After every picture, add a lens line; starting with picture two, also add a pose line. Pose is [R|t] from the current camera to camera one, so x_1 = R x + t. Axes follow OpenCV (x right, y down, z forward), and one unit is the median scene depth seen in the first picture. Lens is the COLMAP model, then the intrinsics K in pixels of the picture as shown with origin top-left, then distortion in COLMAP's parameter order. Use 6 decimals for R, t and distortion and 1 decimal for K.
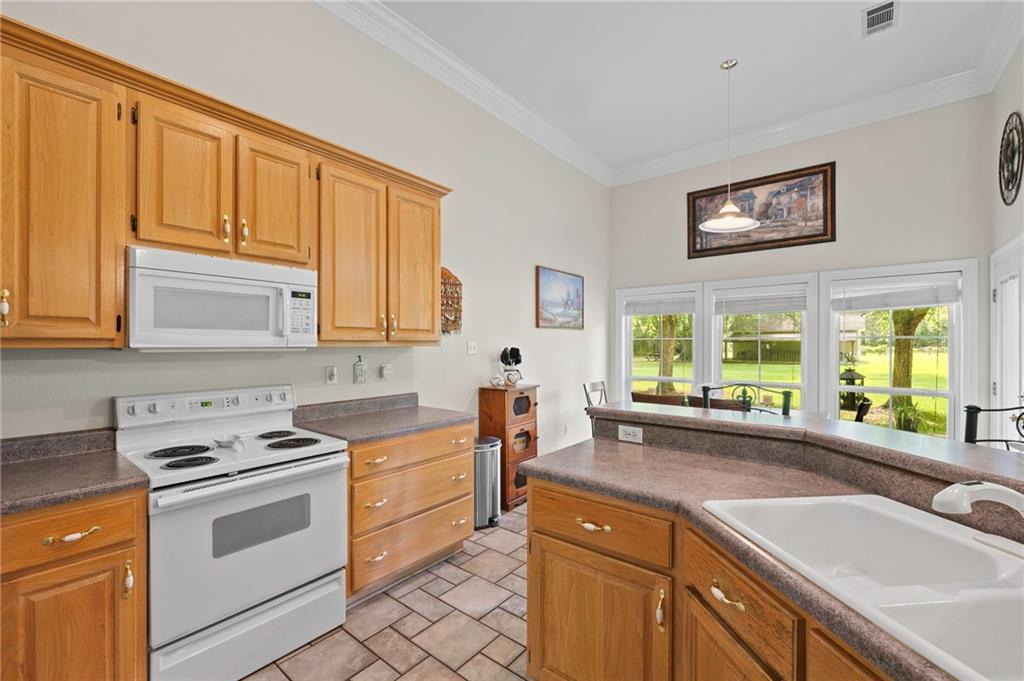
lens RADIAL K [[429.1, 0, 507.6], [0, 429.1, 344.6], [0, 0, 1]] dist [0.000286, -0.000171]
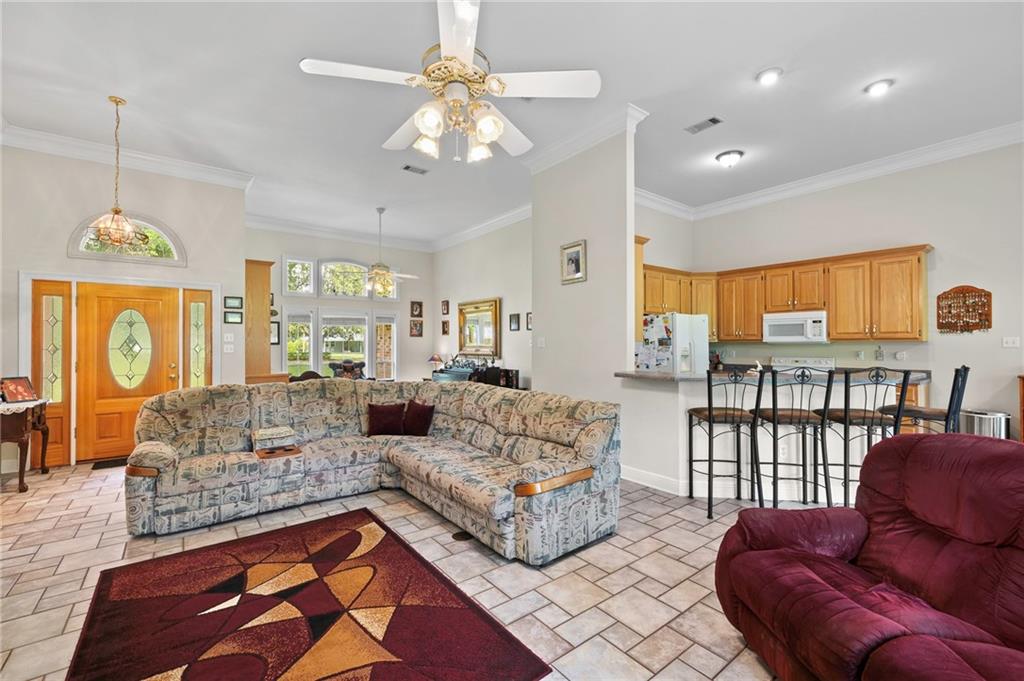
lens RADIAL K [[429.1, 0, 508.0], [0, 429.1, 340.5], [0, 0, 1]] dist [0.000286, -0.000171]
pose [[-0.230446, -0.007206, -0.973059, 1.224143], [0.002139, 0.999966, -0.007912, 0.007522], [0.973083, -0.003904, -0.230422, -0.110198]]
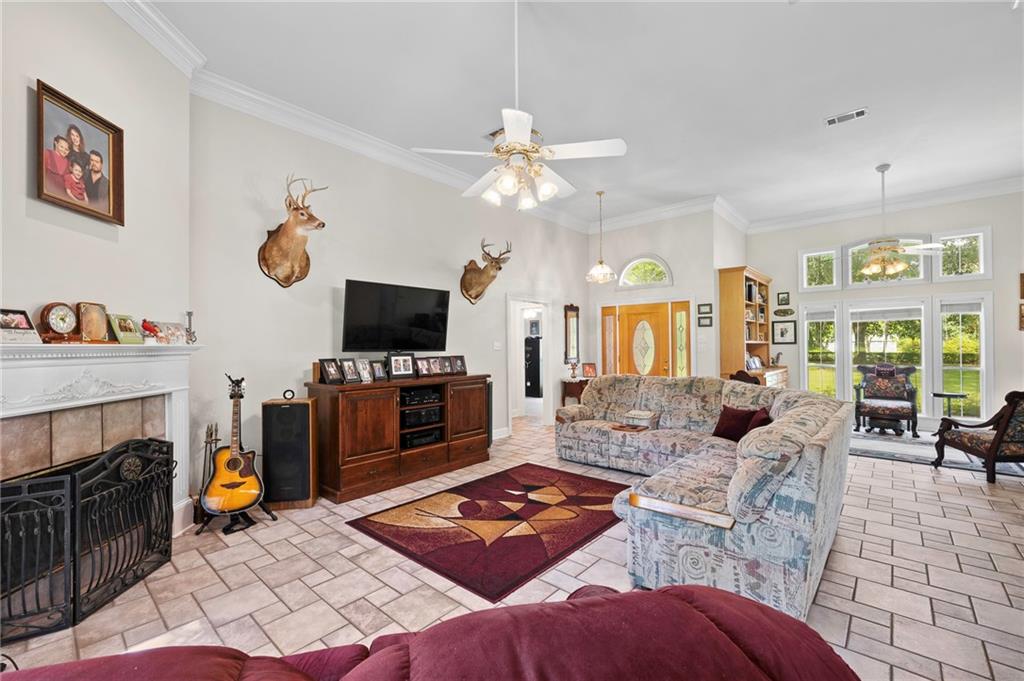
lens RADIAL K [[429.1, 0, 506.9], [0, 429.1, 341.9], [0, 0, 1]] dist [0.000286, -0.000171]
pose [[-0.998792, 0.007792, 0.048526, 0.782802], [0.007396, 0.999938, -0.008333, 0.005553], [-0.048588, -0.007964, -0.998787, 0.345734]]
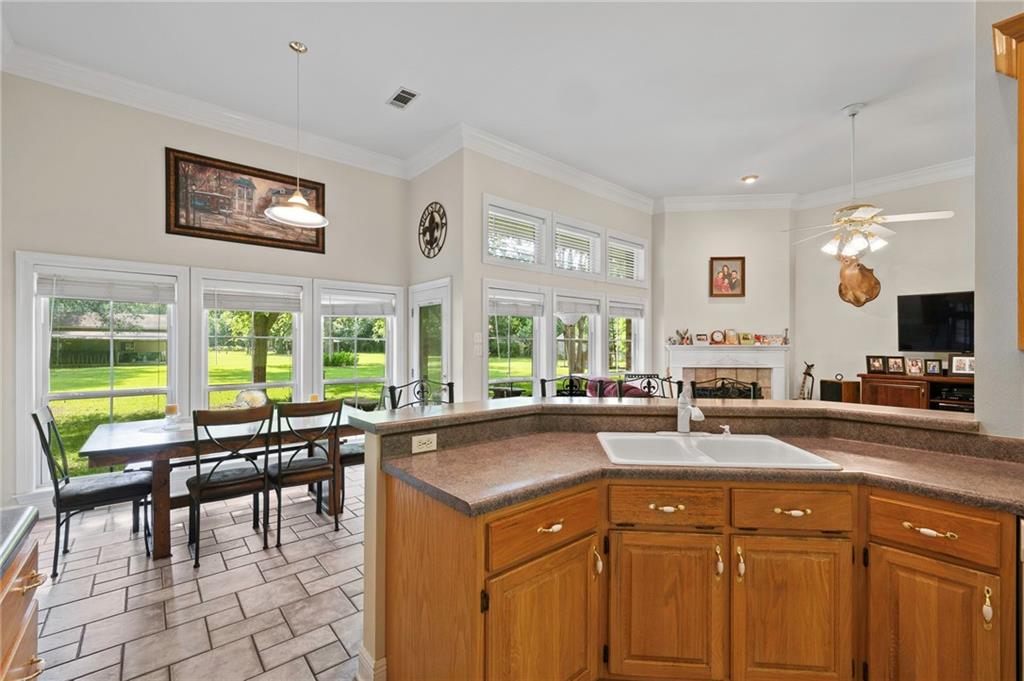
lens RADIAL K [[429.1, 0, 508.0], [0, 429.1, 344.6], [0, 0, 1]] dist [0.000286, -0.000171]
pose [[0.186854, 0.000274, 0.982388, -0.255541], [-0.001510, 0.999999, 0.000009, -0.000312], [-0.982387, -0.001485, 0.186854, 0.292484]]
